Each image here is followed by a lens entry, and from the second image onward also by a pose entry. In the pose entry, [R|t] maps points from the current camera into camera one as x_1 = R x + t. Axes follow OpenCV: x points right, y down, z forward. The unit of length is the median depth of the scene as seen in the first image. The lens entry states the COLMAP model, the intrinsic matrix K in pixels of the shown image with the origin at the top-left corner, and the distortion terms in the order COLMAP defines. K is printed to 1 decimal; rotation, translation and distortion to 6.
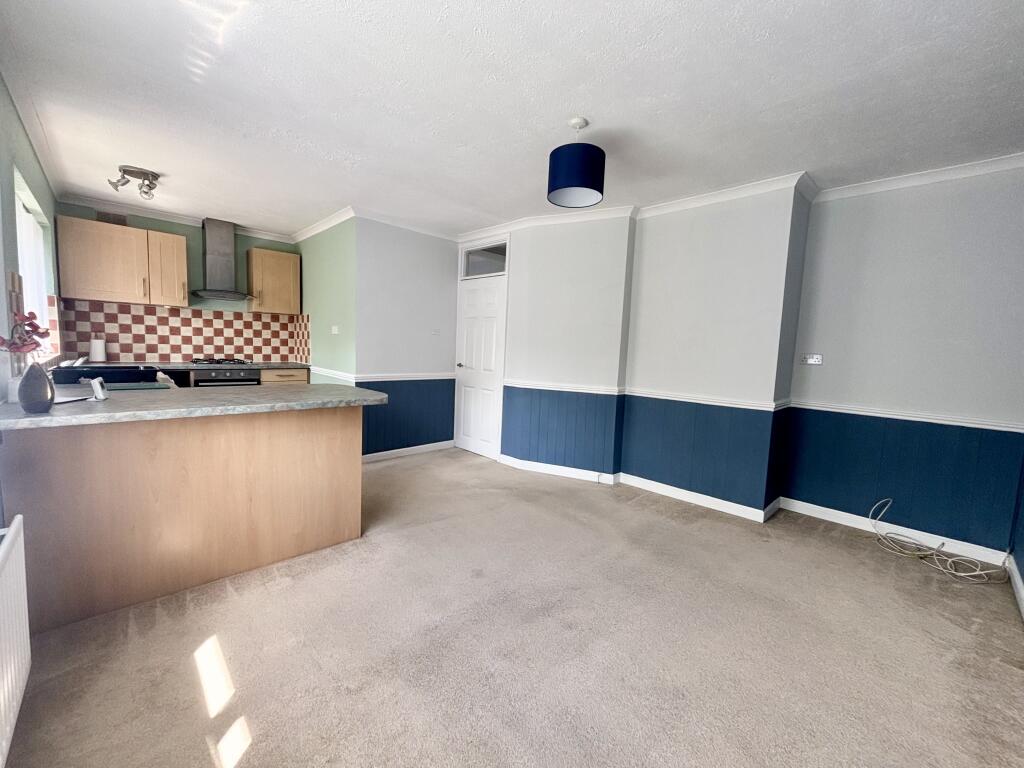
lens RADIAL K [[415.5, 0, 509.9], [0, 415.5, 387.8], [0, 0, 1]] dist [0.002619, 0.000011]
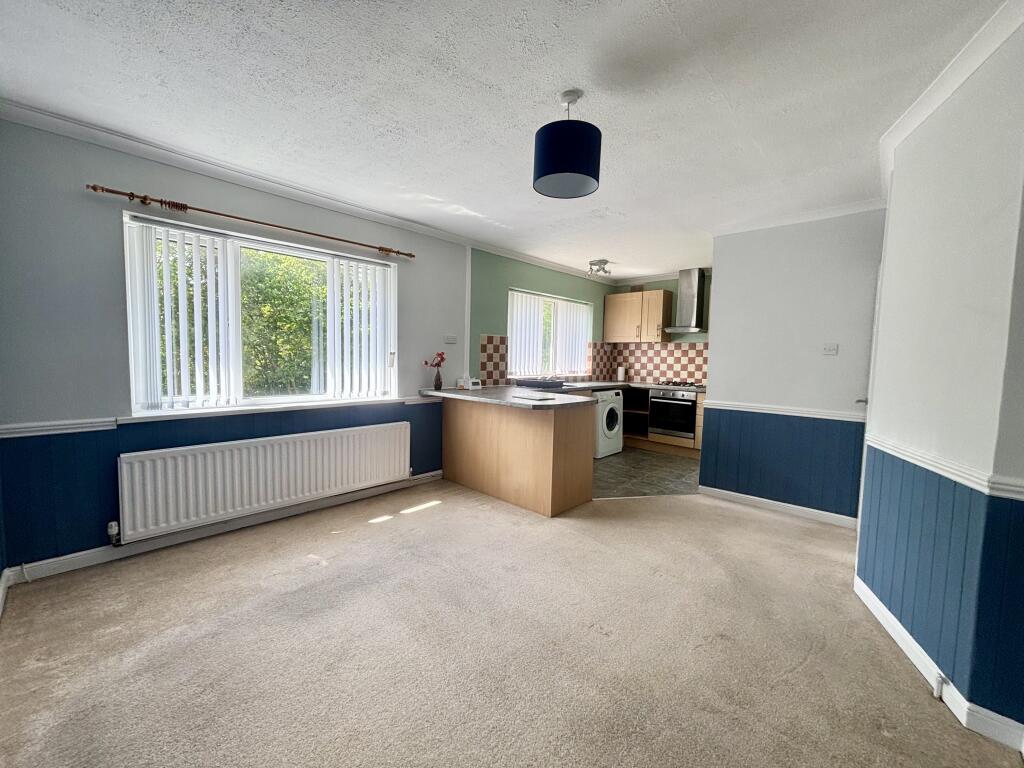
lens RADIAL K [[415.5, 0, 507.0], [0, 415.5, 385.8], [0, 0, 1]] dist [0.002619, 0.000011]
pose [[0.038475, 0.030852, -0.998783, 0.499486], [-0.119871, 0.992448, 0.026038, -0.029132], [0.992044, 0.118724, 0.041883, 0.442848]]
